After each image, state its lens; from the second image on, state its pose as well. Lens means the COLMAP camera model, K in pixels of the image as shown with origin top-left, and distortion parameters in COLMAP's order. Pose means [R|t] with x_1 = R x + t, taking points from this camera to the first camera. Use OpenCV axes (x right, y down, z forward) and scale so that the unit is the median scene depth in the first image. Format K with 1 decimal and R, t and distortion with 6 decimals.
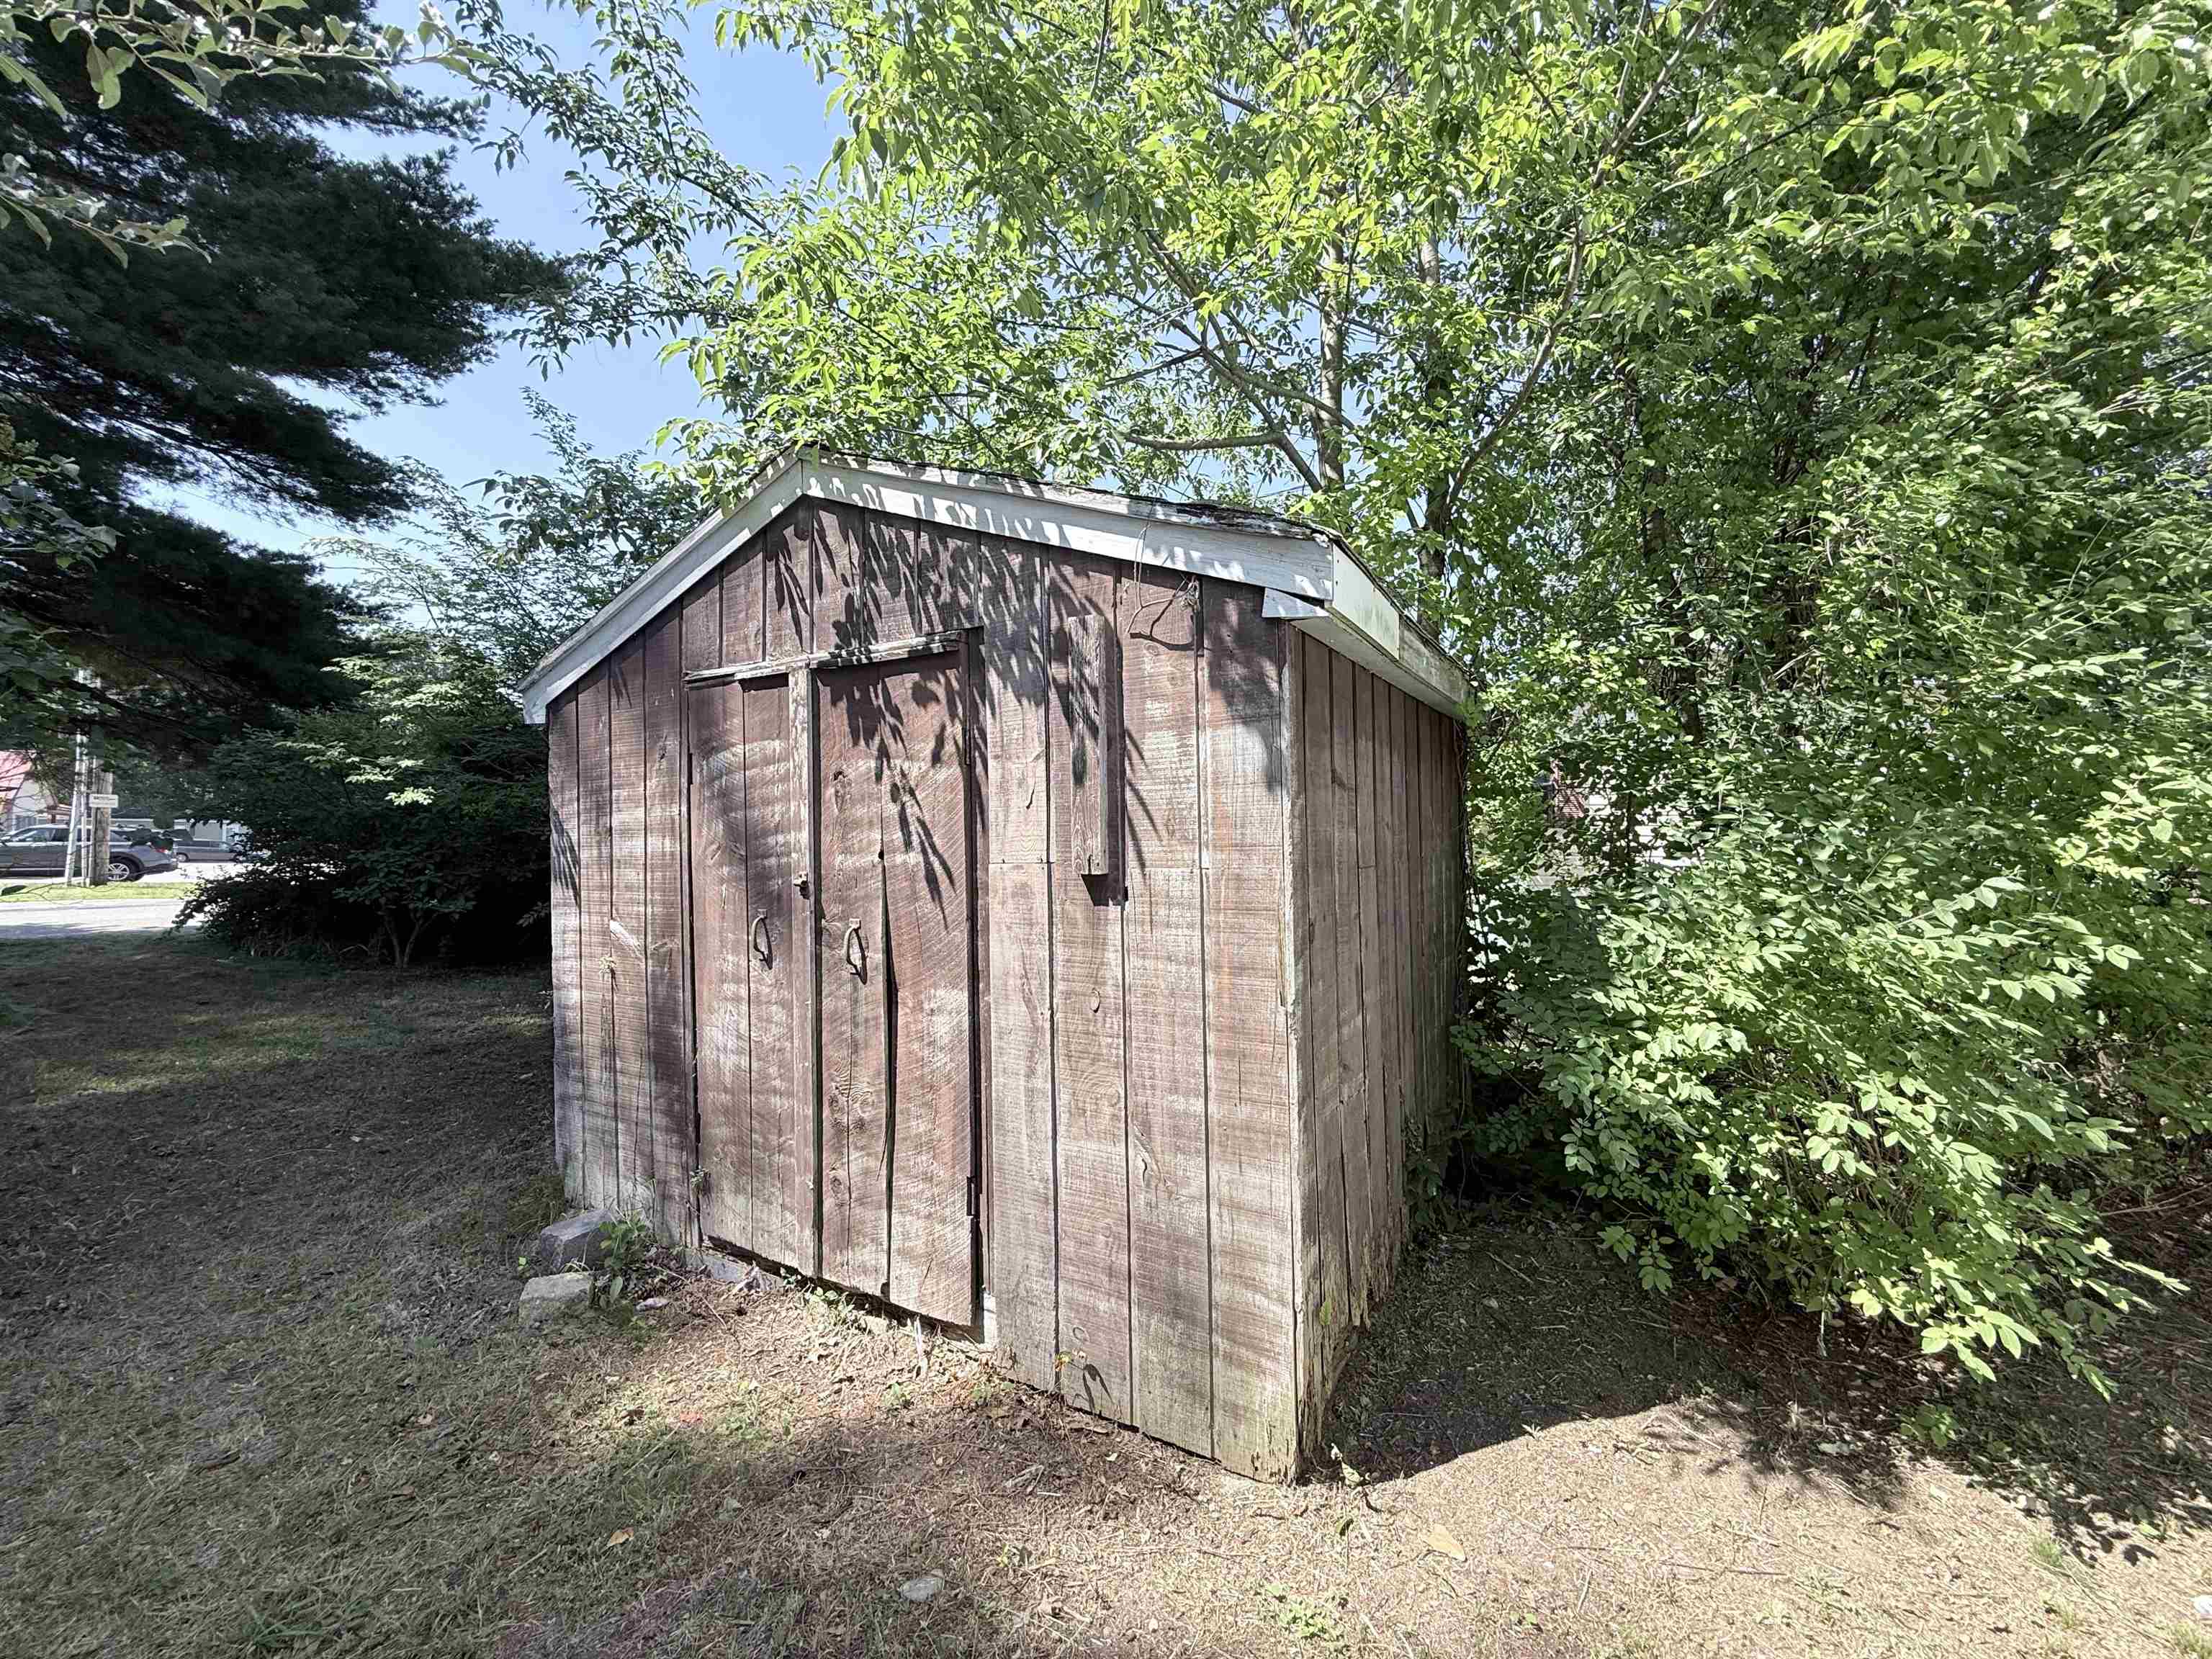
lens RADIAL K [[880.5, 0, 1109.7], [0, 880.5, 830.1], [0, 0, 1]] dist [-0.002290, -0.000347]
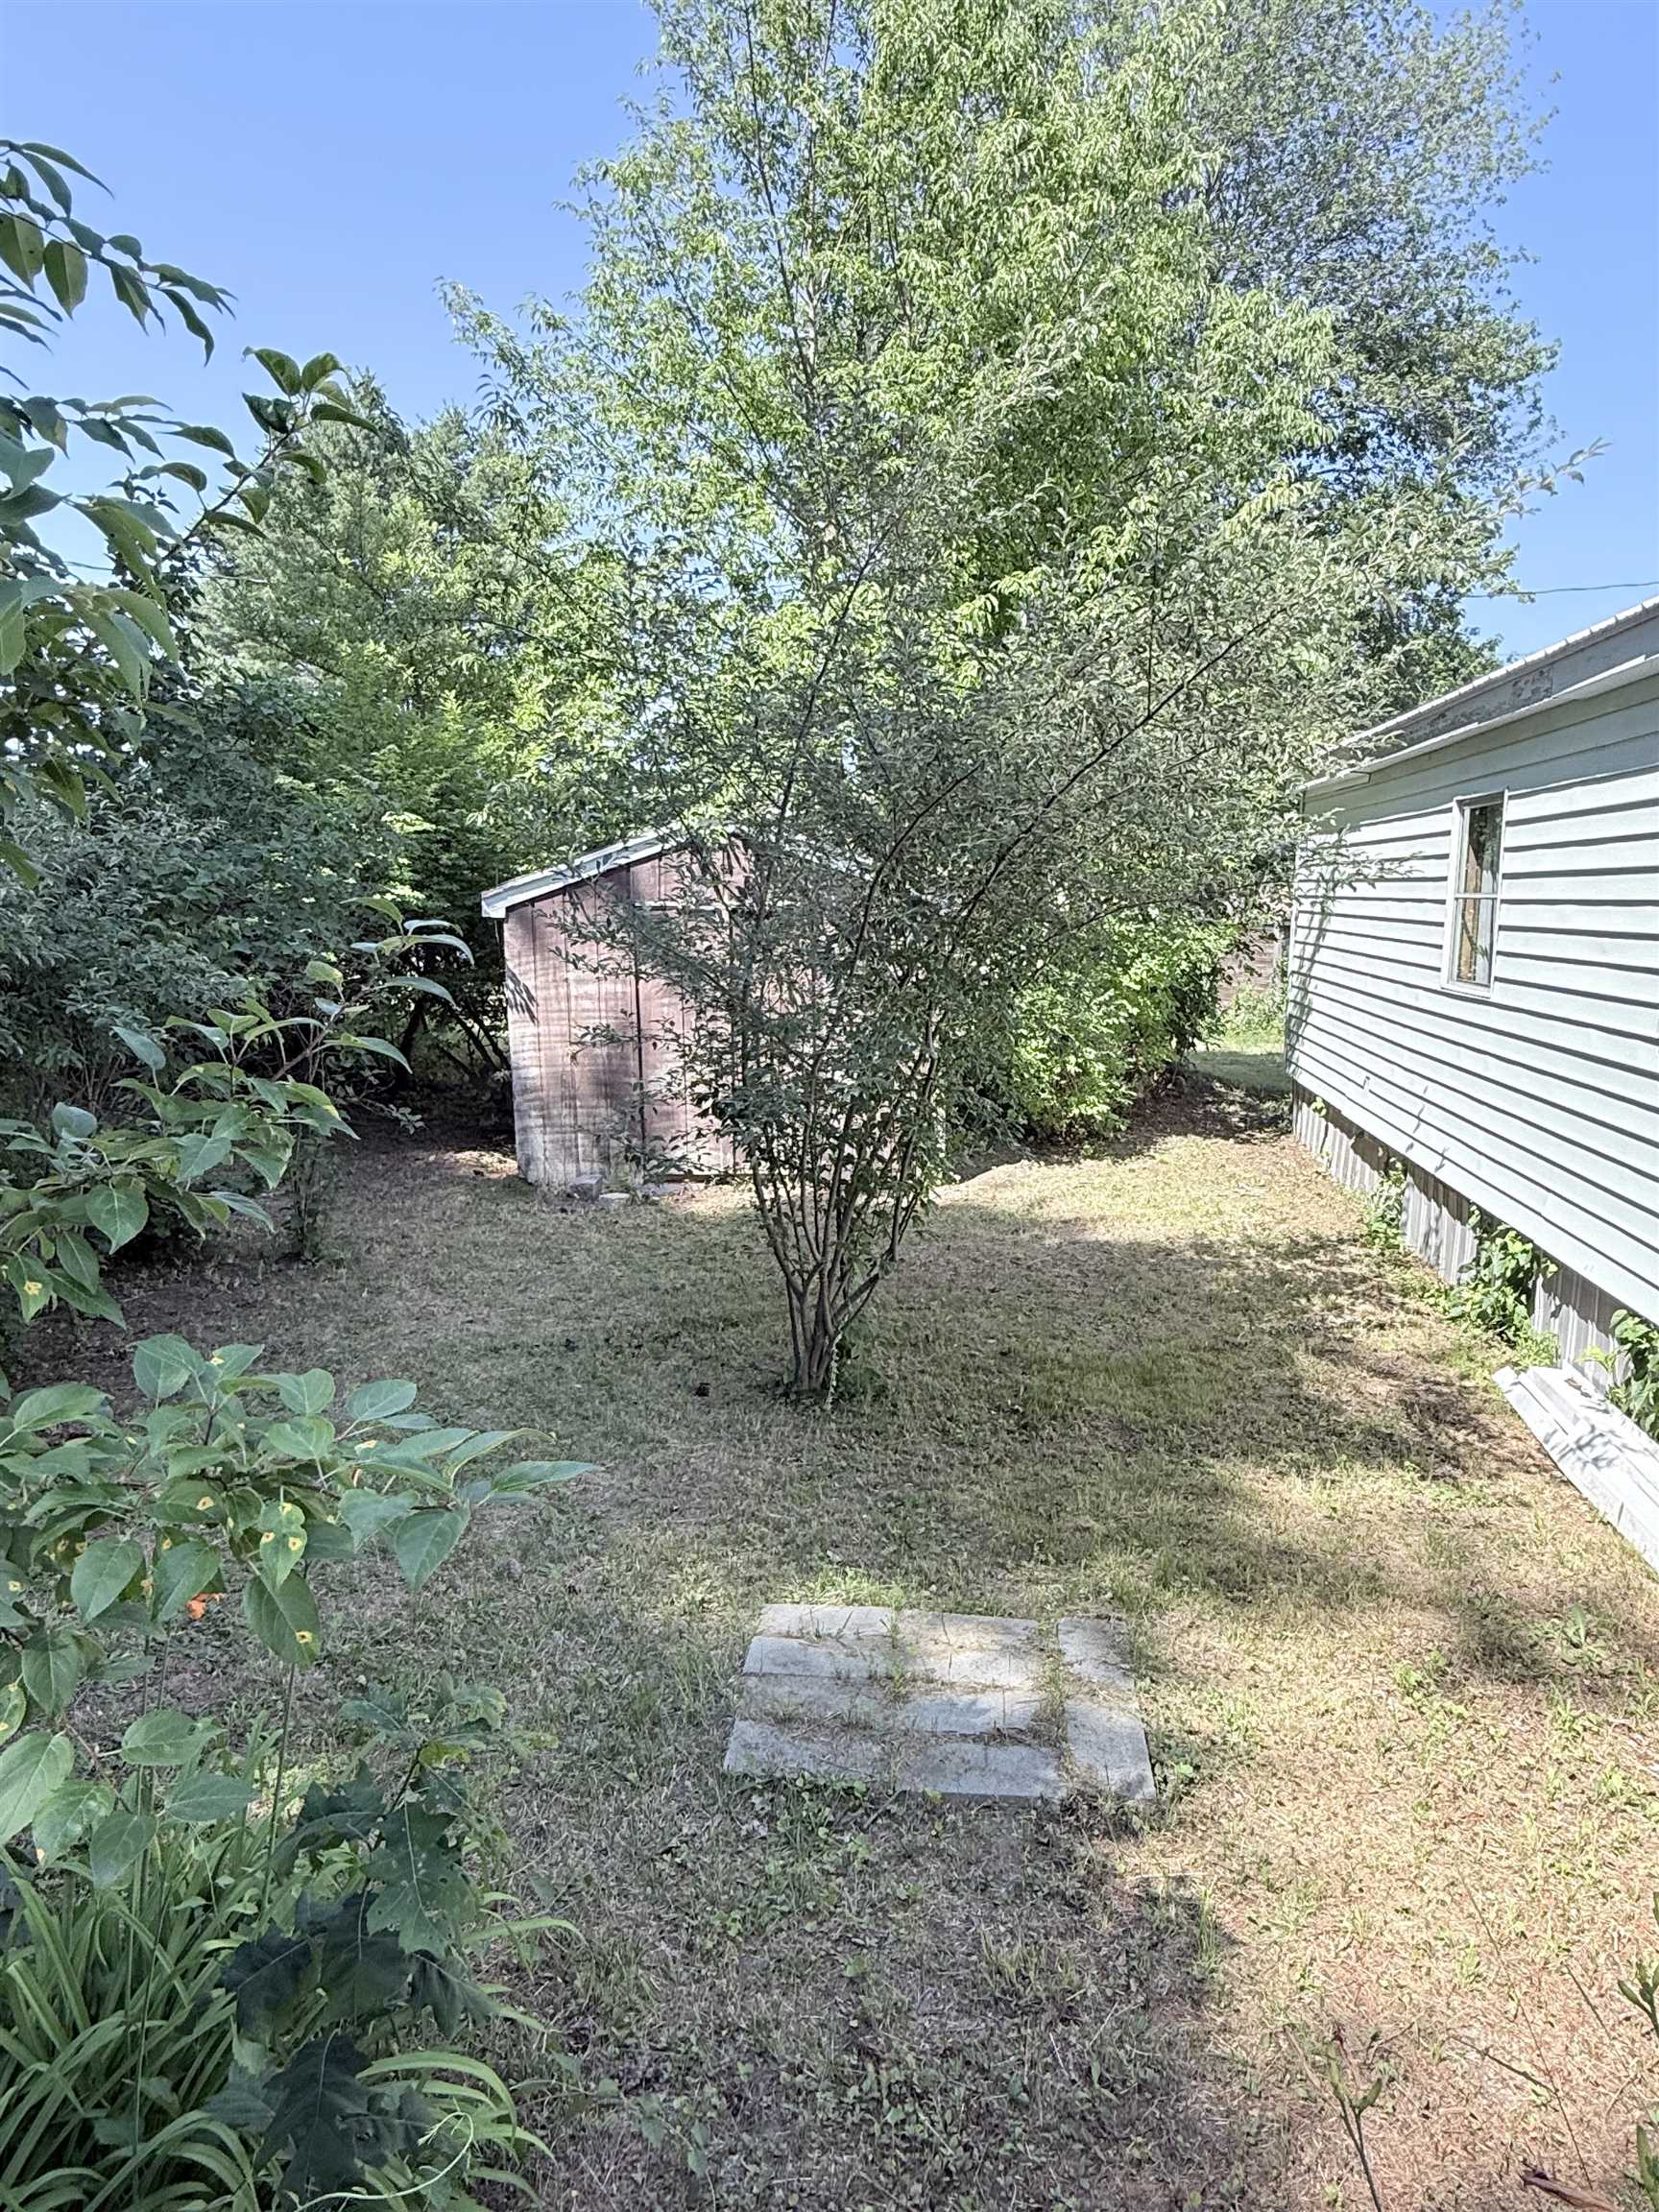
lens RADIAL K [[1351.8, 0, 828.4], [0, 1351.8, 1105.7], [0, 0, 1]] dist [-0.000313, -0.000004]
pose [[0.829583, -0.085832, 0.551747, -2.048371], [-0.012325, 0.985060, 0.171772, -0.282811], [-0.558247, -0.149299, 0.816131, -1.986073]]
